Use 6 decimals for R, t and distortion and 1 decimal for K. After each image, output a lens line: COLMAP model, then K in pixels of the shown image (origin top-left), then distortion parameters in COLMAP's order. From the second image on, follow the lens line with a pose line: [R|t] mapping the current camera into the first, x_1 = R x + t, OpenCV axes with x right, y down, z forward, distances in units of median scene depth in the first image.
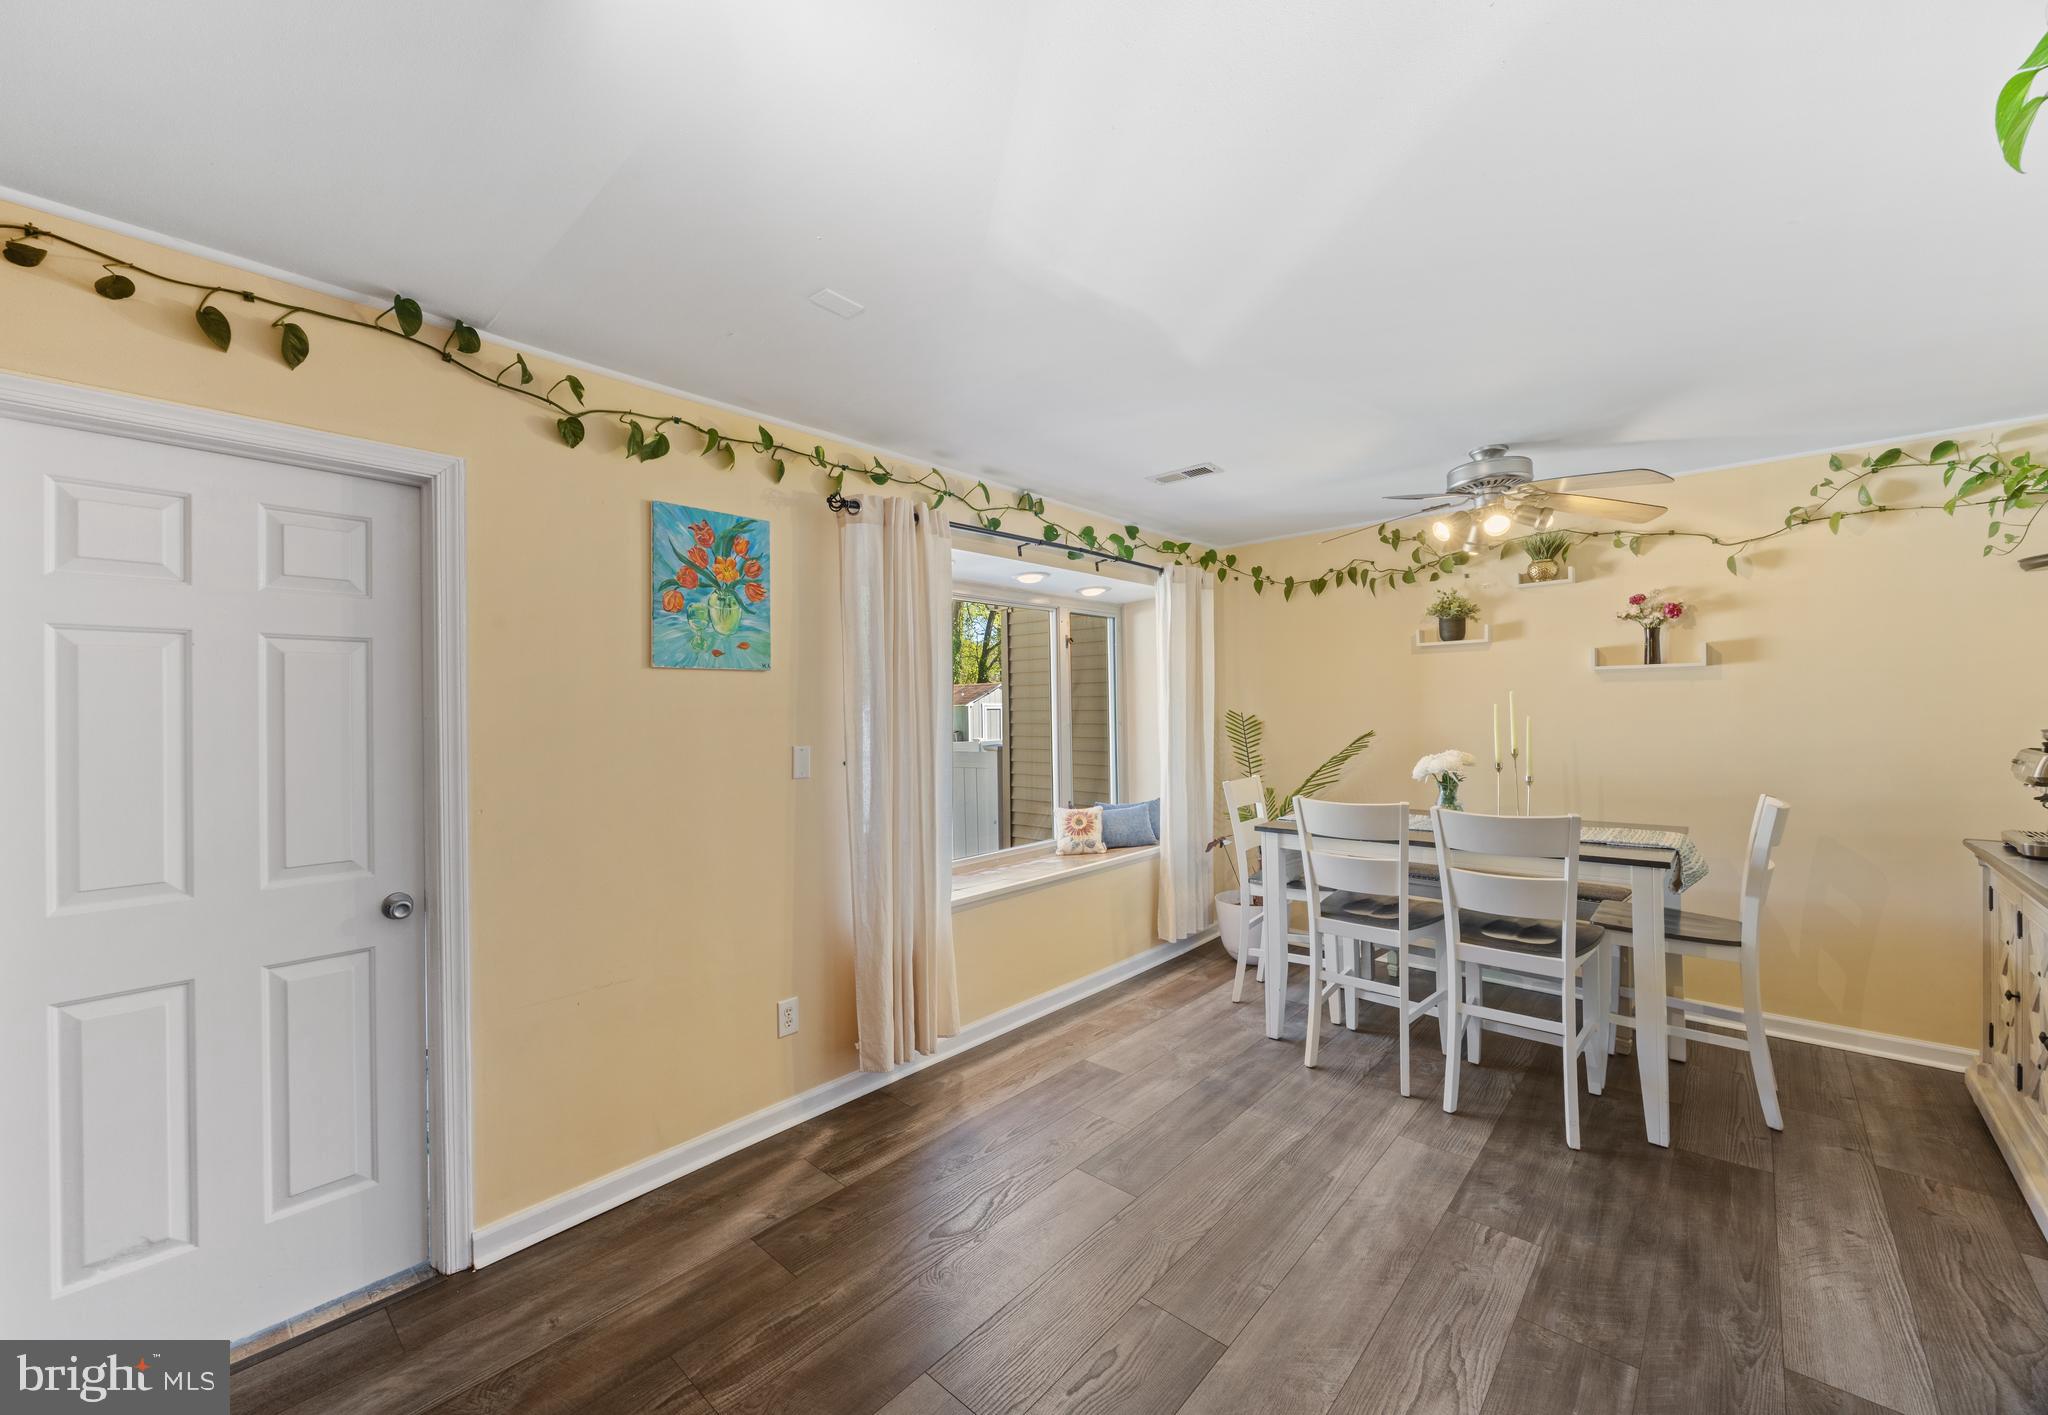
lens RADIAL K [[840.5, 0, 1024.0], [0, 840.5, 707.5], [0, 0, 1]] dist [0.000022, -0.000110]
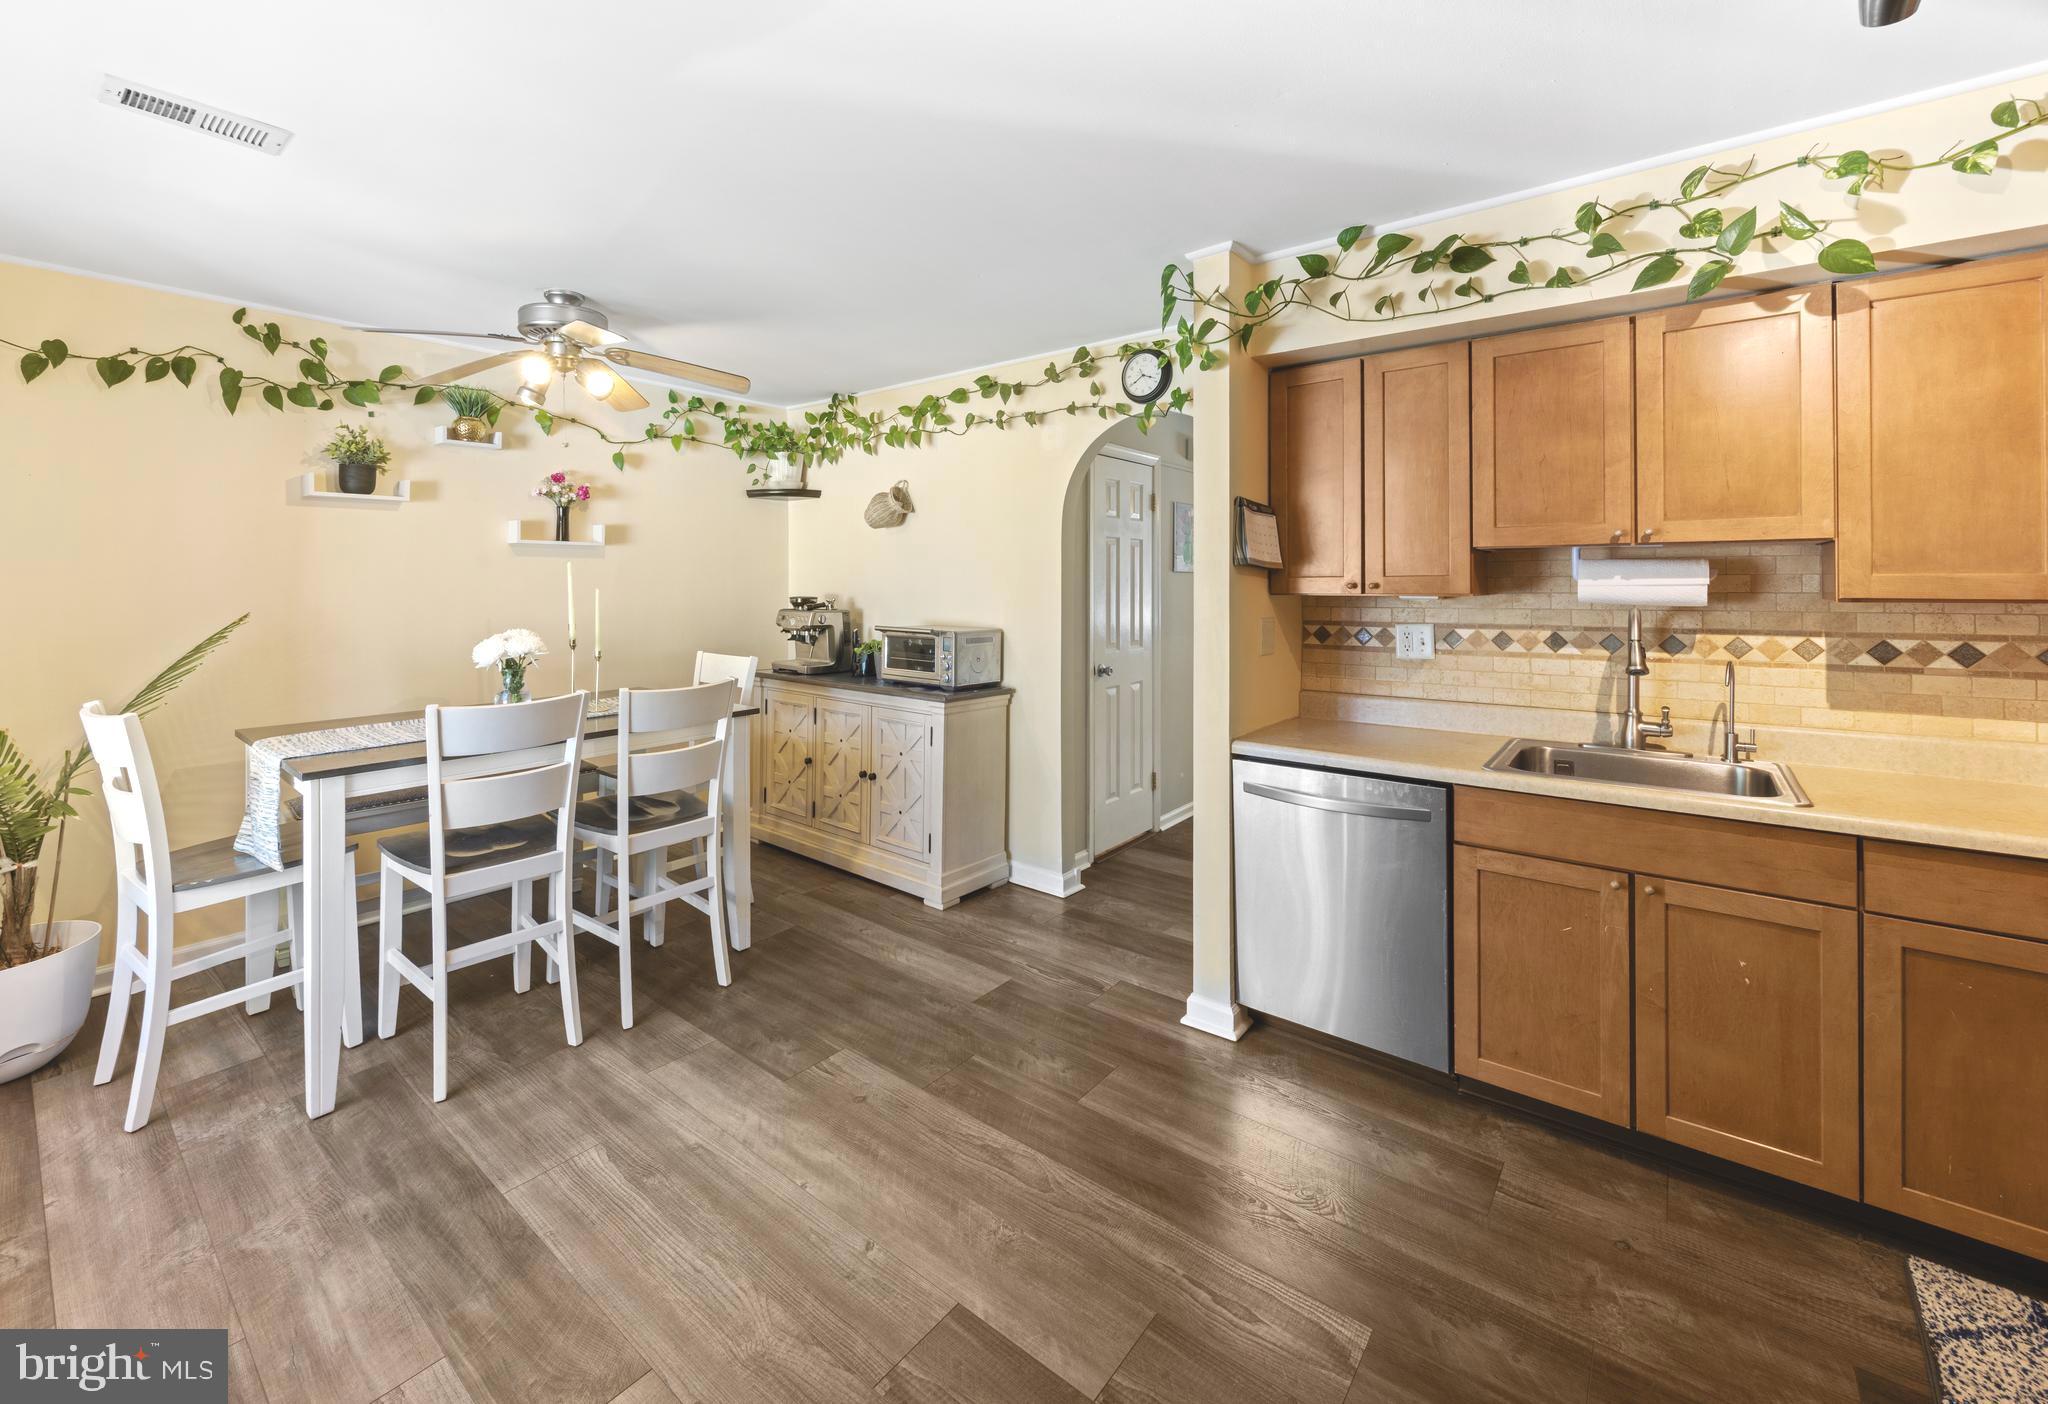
lens RADIAL K [[812.3, 0, 1020.6], [0, 812.3, 588.2], [0, 0, 1]] dist [-0.001084, -0.000096]
pose [[-0.052001, 0.006794, 0.998624, -0.346604], [0.002857, 0.999974, -0.006654, 0.017896], [-0.998643, 0.002507, -0.052019, 0.566699]]
